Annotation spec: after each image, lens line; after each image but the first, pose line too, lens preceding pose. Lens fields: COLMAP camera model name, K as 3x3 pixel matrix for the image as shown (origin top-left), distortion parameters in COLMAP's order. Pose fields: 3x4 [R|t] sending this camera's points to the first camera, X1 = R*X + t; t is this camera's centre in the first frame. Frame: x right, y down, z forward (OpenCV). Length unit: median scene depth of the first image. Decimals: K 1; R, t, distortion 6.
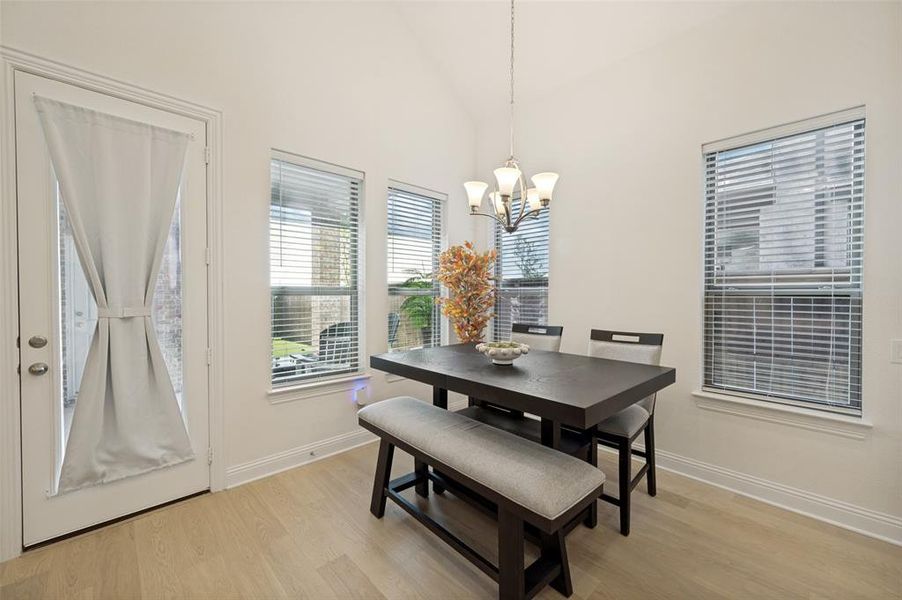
lens RADIAL K [[356.1, 0, 456.6], [0, 356.1, 300.7], [0, 0, 1]] dist [-0.000490, -0.000769]
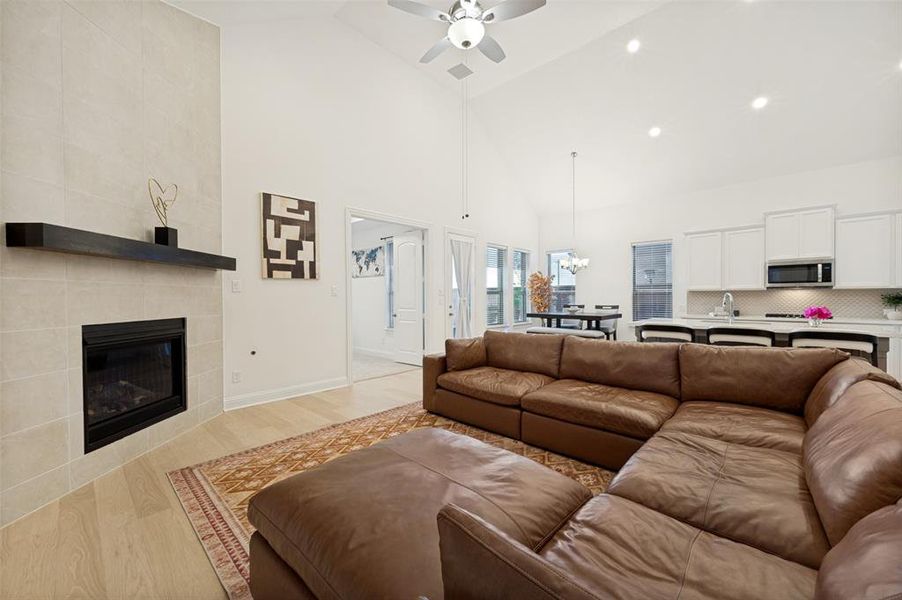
lens RADIAL K [[356.1, 0, 443.4], [0, 356.1, 301.7], [0, 0, 1]] dist [-0.000490, -0.000769]
pose [[0.998659, -0.005507, 0.051468, -1.023632], [0.005581, 0.999984, -0.001300, 0.049359], [-0.051460, 0.001586, 0.998674, -1.867458]]
